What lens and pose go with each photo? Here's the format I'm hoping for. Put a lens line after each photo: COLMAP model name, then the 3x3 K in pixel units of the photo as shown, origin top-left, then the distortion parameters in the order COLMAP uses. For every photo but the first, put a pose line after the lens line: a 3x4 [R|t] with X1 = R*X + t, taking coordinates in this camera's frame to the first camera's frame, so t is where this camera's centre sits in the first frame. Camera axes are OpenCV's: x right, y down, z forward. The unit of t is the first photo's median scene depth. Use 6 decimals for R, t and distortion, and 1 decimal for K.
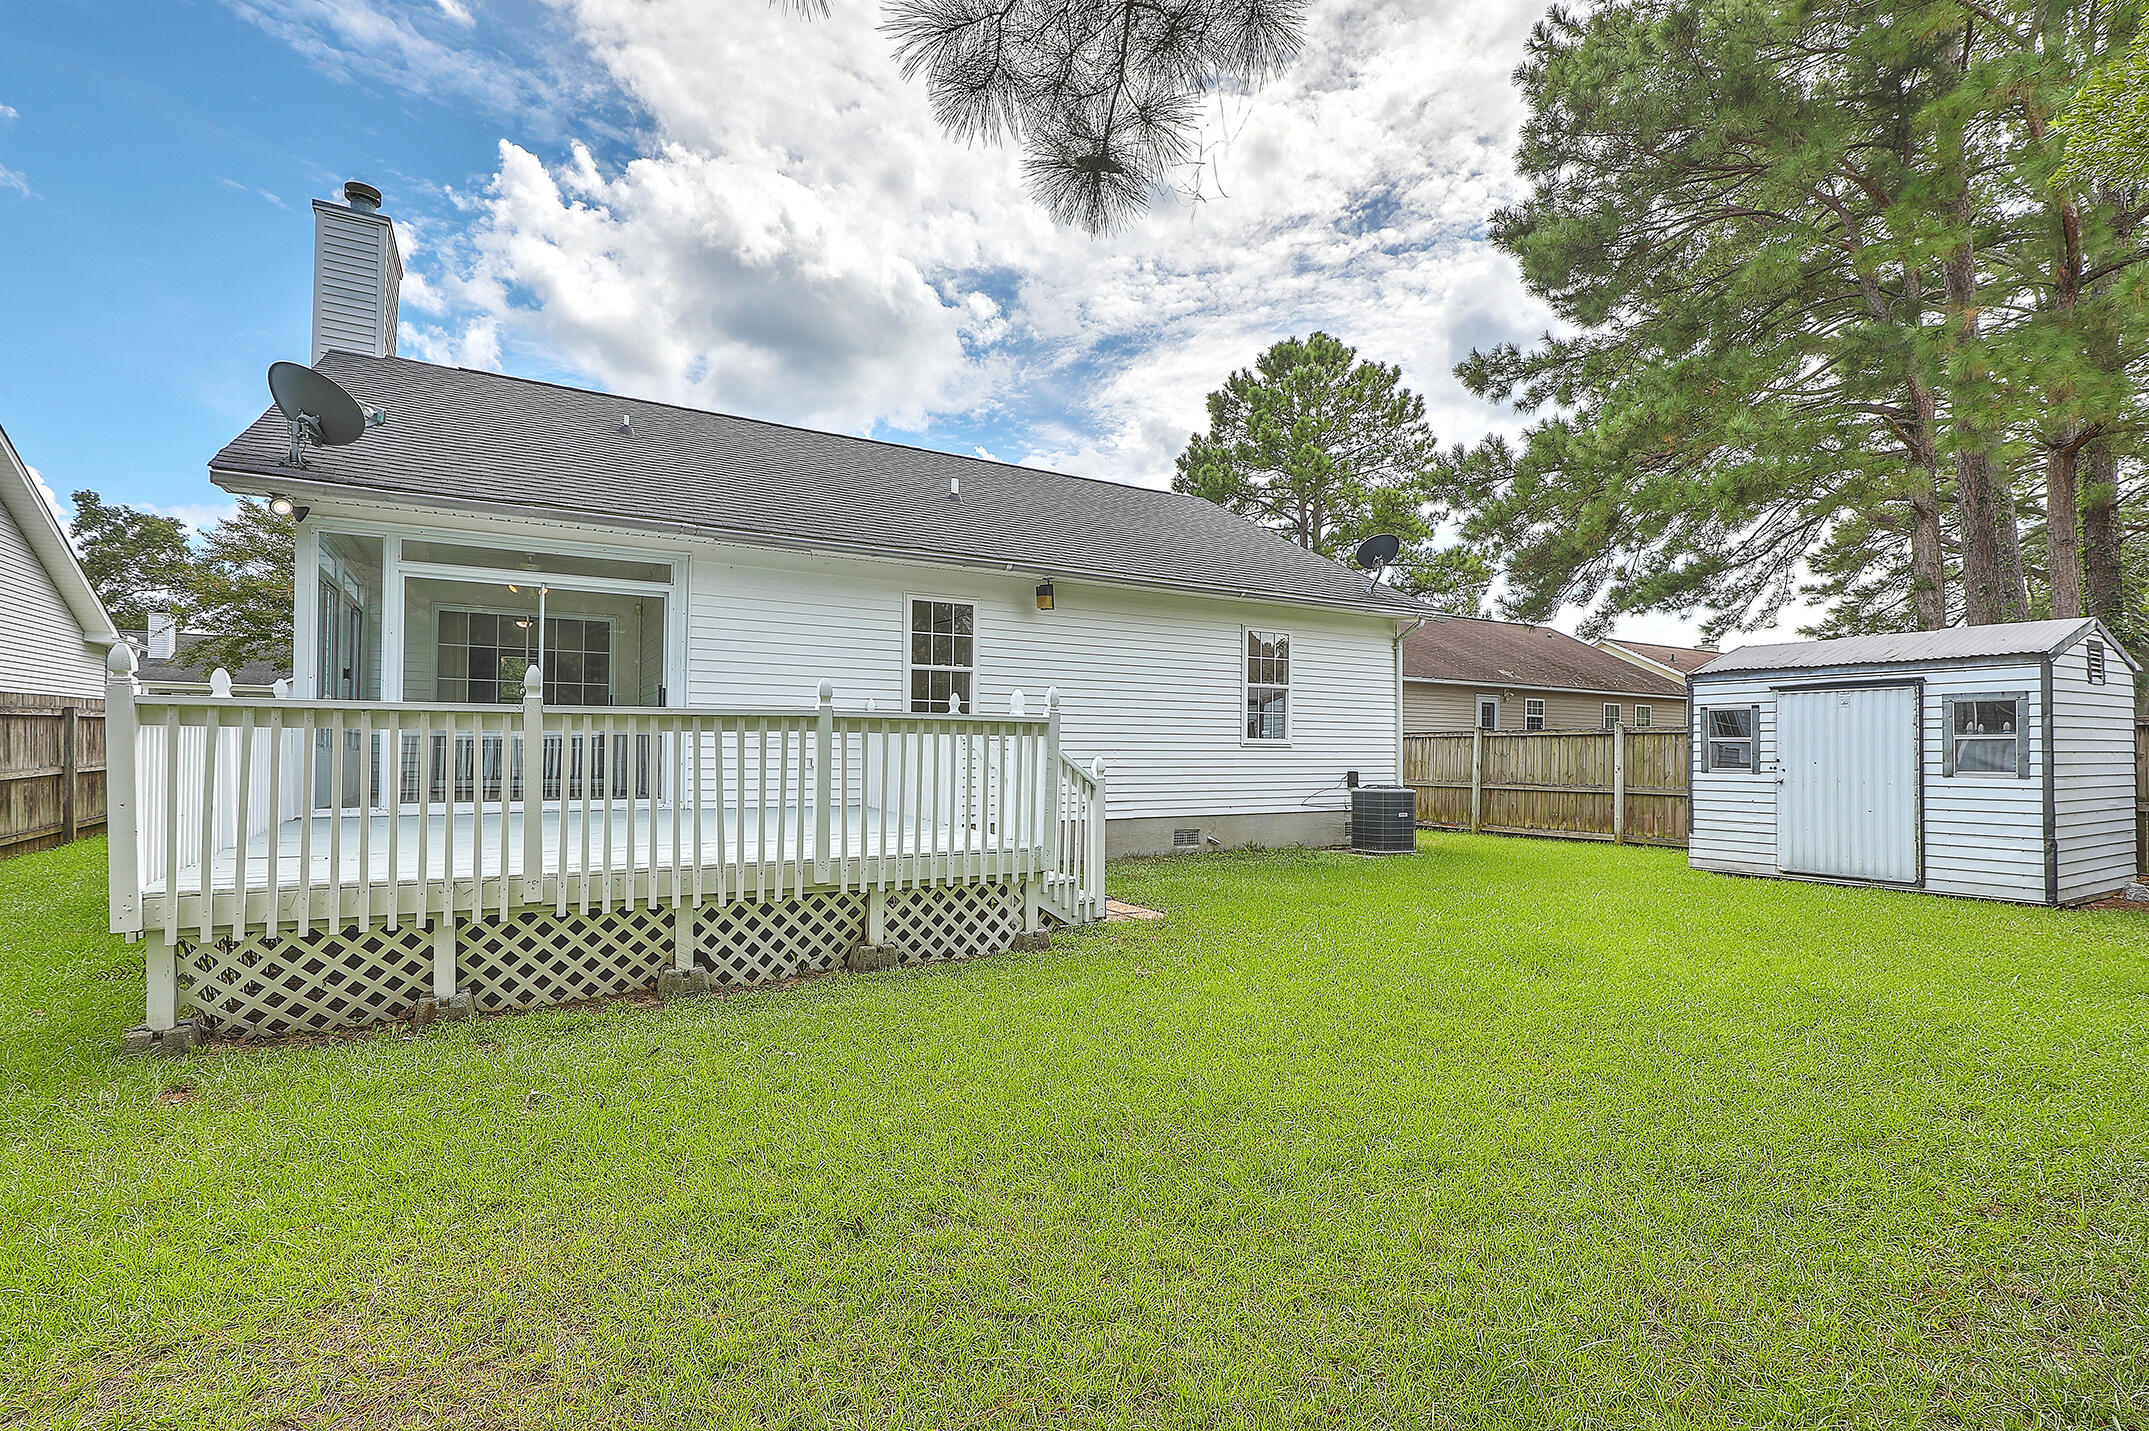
lens RADIAL K [[967.4, 0, 1104.2], [0, 967.4, 715.1], [0, 0, 1]] dist [0.000564, 0.000299]
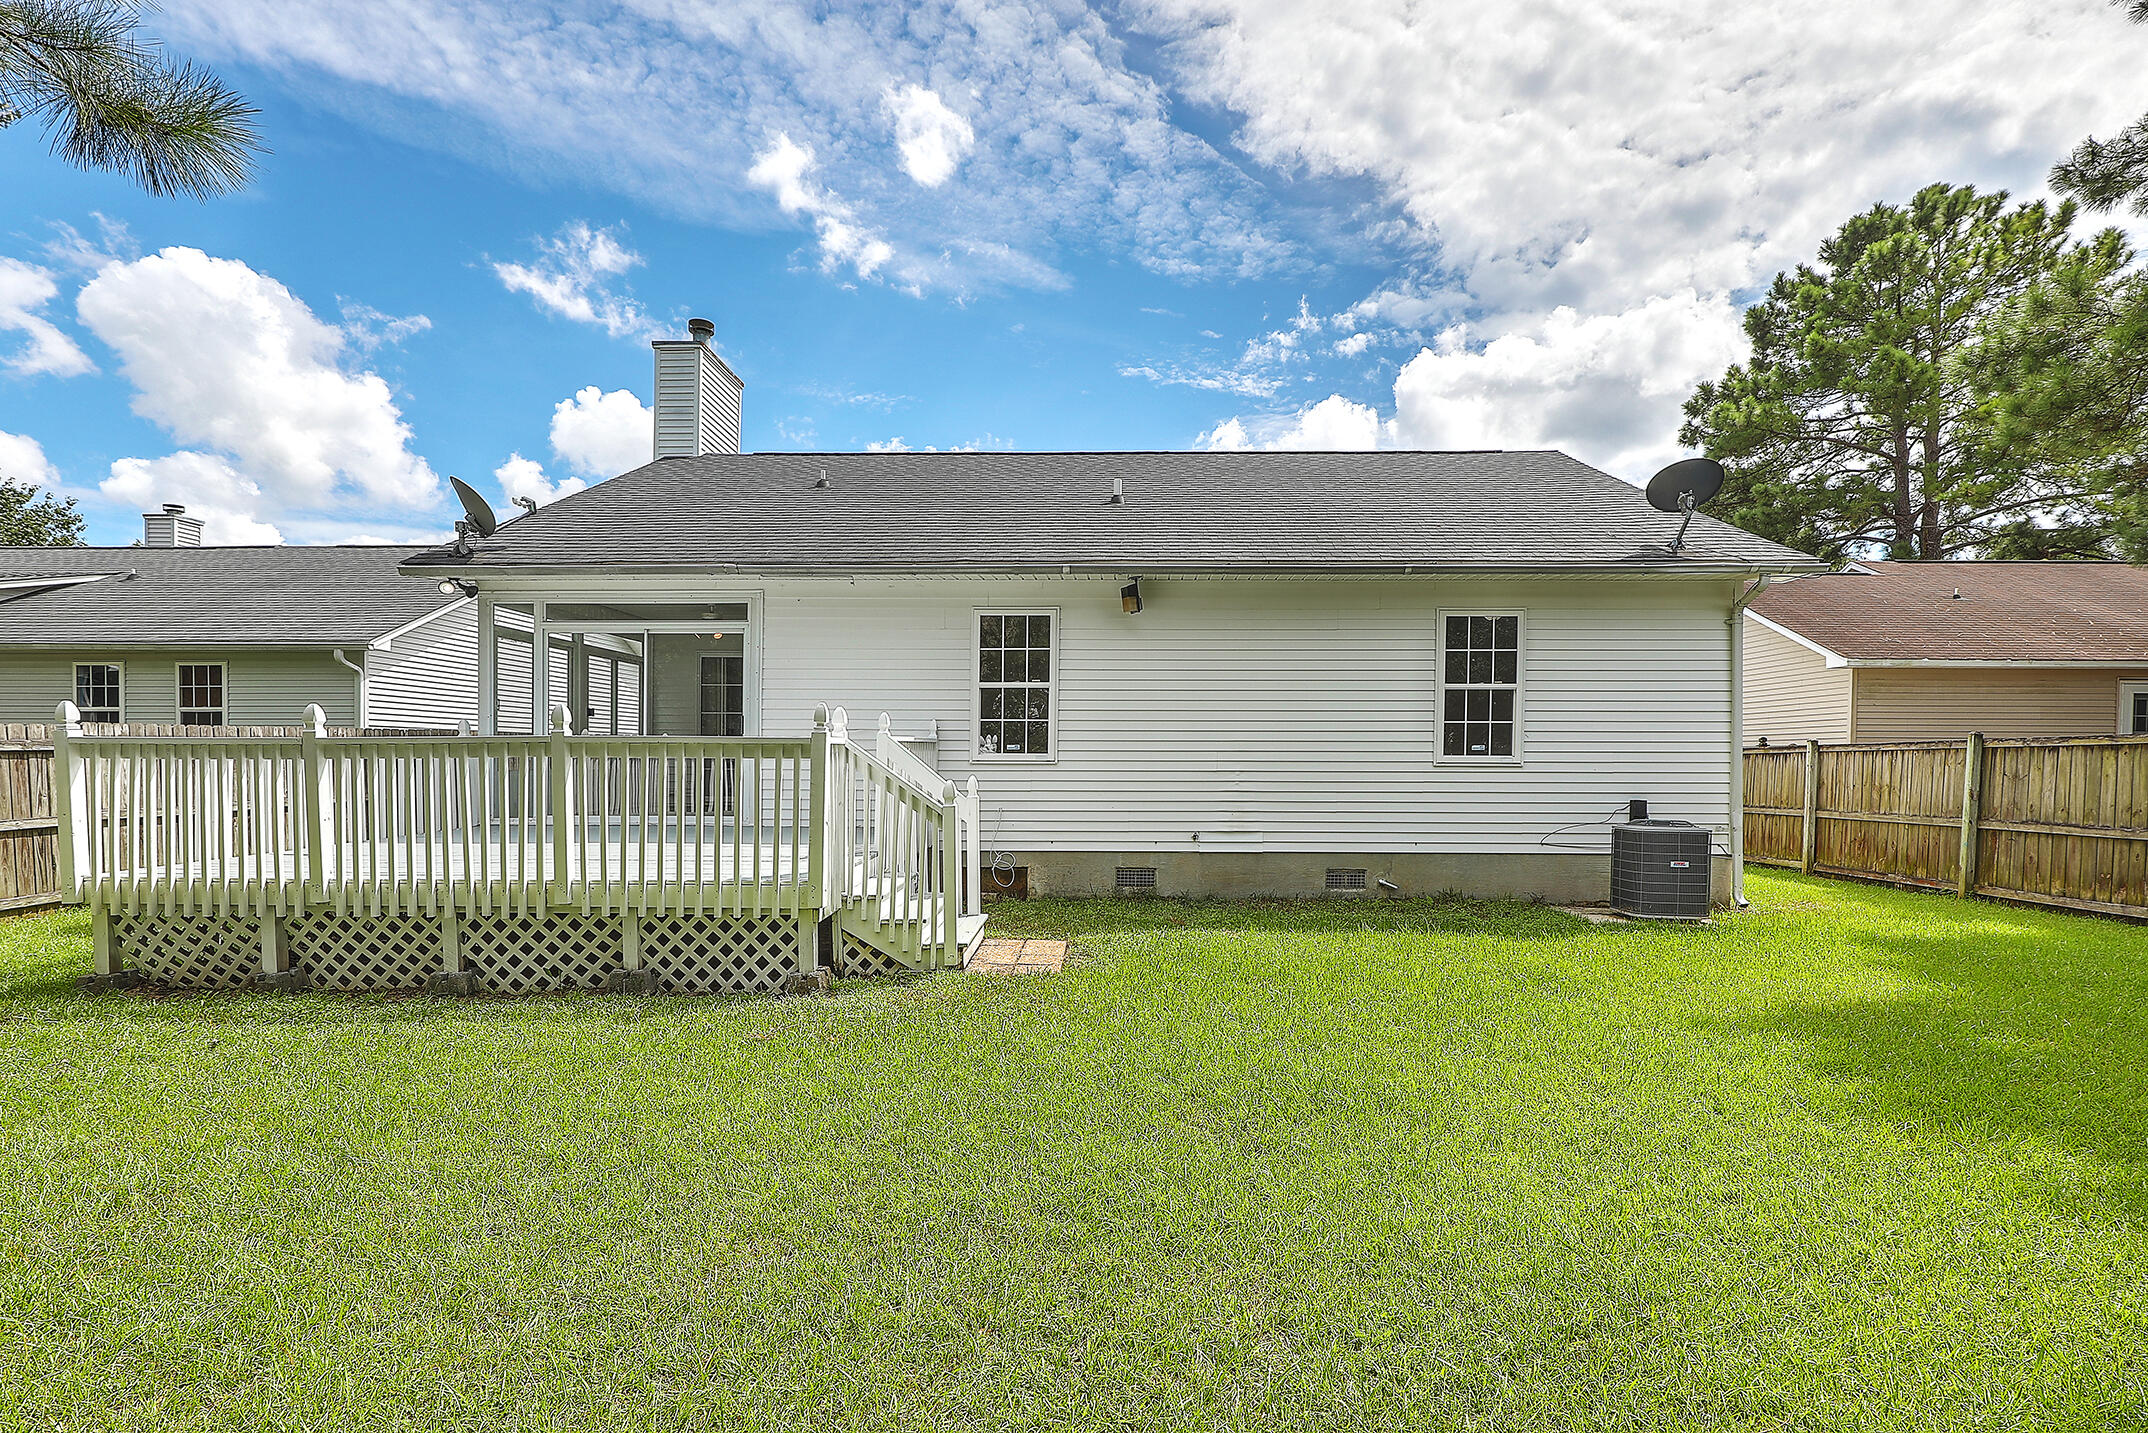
lens RADIAL K [[969.3, 0, 1078.0], [0, 969.3, 765.7], [0, 0, 1]] dist [-0.001336, -0.000191]
pose [[0.844545, -0.003404, -0.535474, 0.404319], [0.021524, 0.999387, 0.027594, 0.005448], [0.535052, -0.034830, 0.844101, 0.238777]]
